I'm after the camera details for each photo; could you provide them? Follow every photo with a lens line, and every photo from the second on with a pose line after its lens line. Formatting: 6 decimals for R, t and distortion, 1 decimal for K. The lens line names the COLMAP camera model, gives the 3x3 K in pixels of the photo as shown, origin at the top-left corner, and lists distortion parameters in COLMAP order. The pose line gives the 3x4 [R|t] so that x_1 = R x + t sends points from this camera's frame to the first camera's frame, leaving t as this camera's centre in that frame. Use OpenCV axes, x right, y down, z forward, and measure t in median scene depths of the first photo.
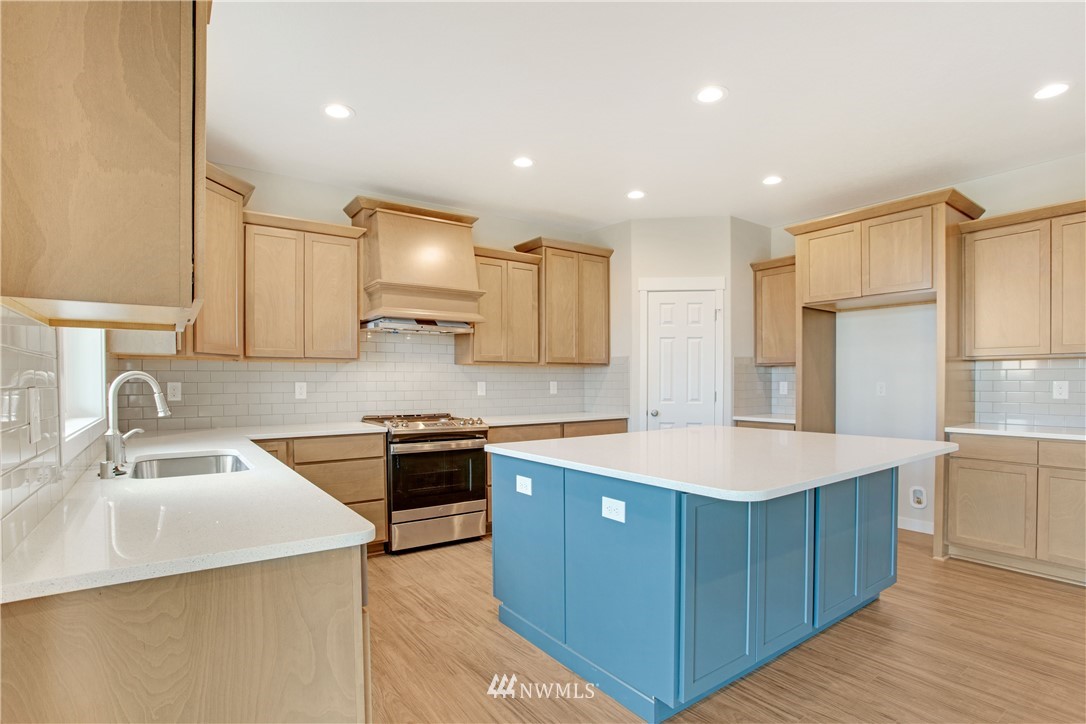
lens RADIAL K [[542.0, 0, 541.7], [0, 542.0, 375.7], [0, 0, 1]] dist [-0.068271, 0.032384]
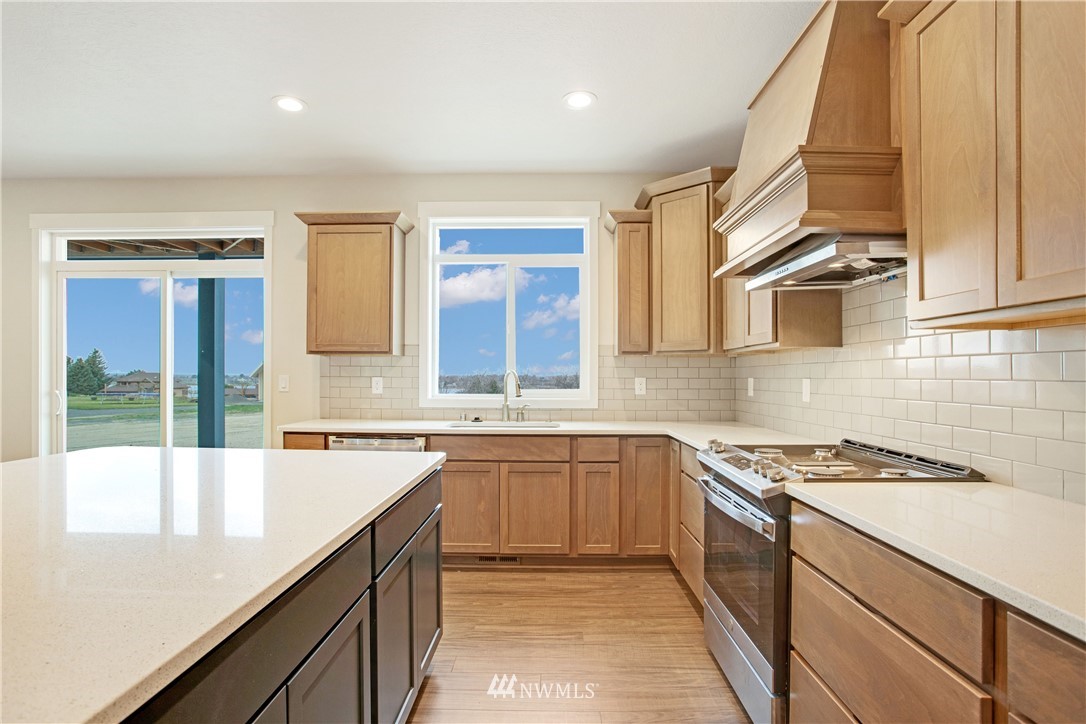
lens RADIAL K [[542.0, 0, 541.7], [0, 542.0, 375.7], [0, 0, 1]] dist [-0.068271, 0.032384]
pose [[-0.598169, 0.000746, -0.801370, 0.292541], [0.004204, 0.999989, -0.002206, 0.007265], [0.801359, -0.004688, -0.598165, 1.005759]]
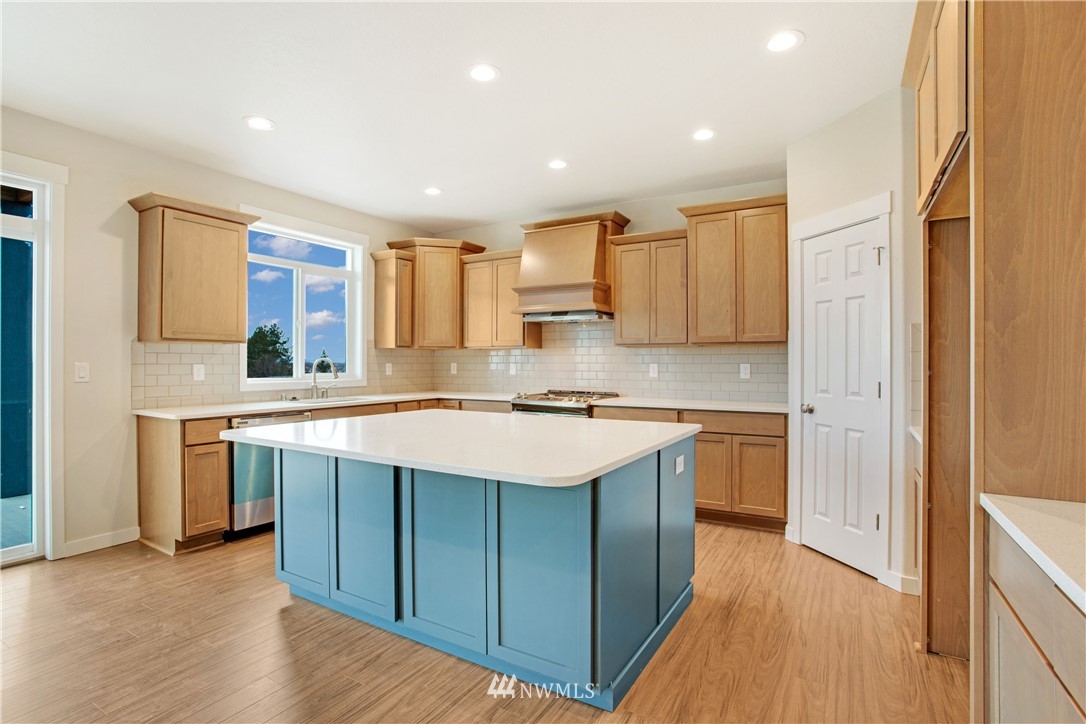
lens RADIAL K [[529.8, 0, 545.5], [0, 529.8, 362.1], [0, 0, 1]] dist [-0.050251, 0.000194]
pose [[0.404511, 0.003279, -0.914527, 0.770599], [0.005234, 0.999969, 0.005900, 0.000994], [0.914518, -0.007173, 0.404481, 0.447276]]
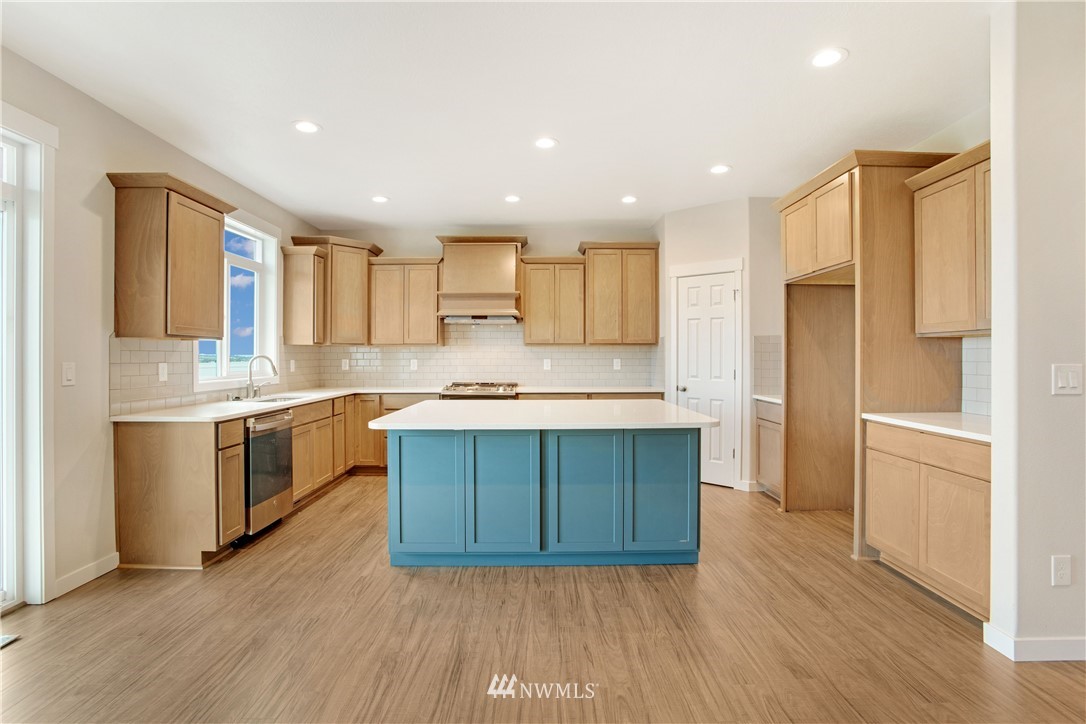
lens RADIAL K [[529.8, 0, 546.4], [0, 529.8, 351.4], [0, 0, 1]] dist [-0.039677, 0.000447]
pose [[0.817241, -0.003086, -0.576287, 0.661278], [0.004070, 0.999992, 0.000417, -0.008376], [0.576281, -0.002687, 0.817247, -0.032857]]
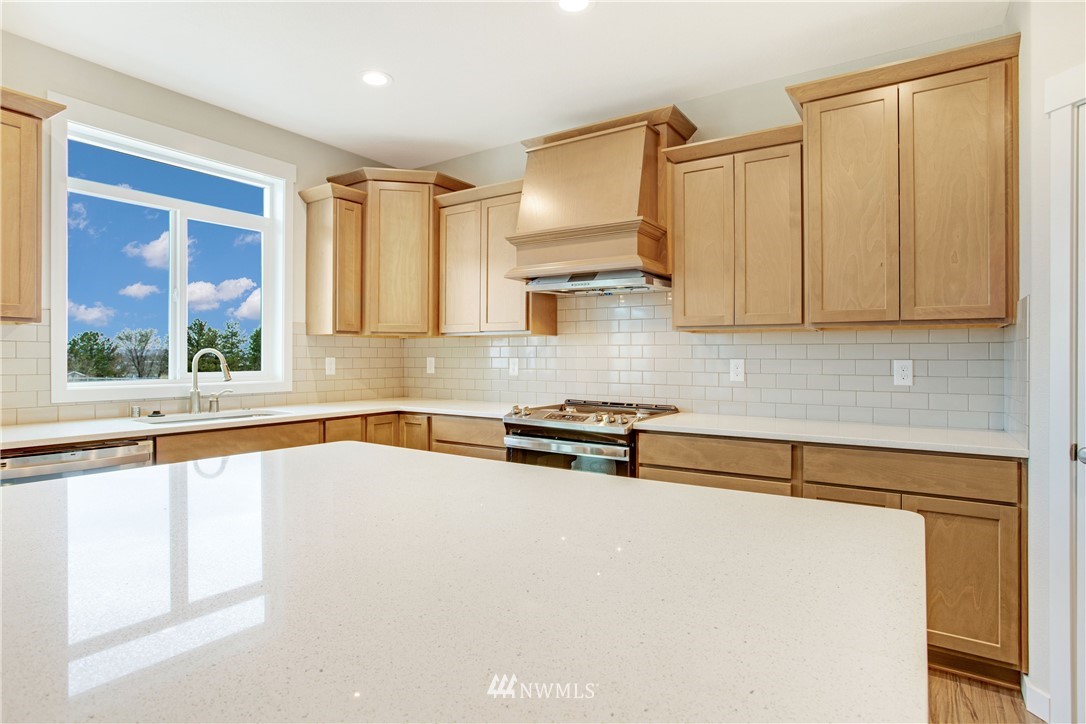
lens RADIAL K [[584.0, 0, 543.4], [0, 584.0, 353.0], [0, 0, 1]] dist [-0.043455, 0.000960]
pose [[0.347832, -0.001498, -0.937556, 0.468432], [0.003182, 0.999995, -0.000417, 0.003694], [0.937551, -0.002838, 0.347835, 0.607661]]
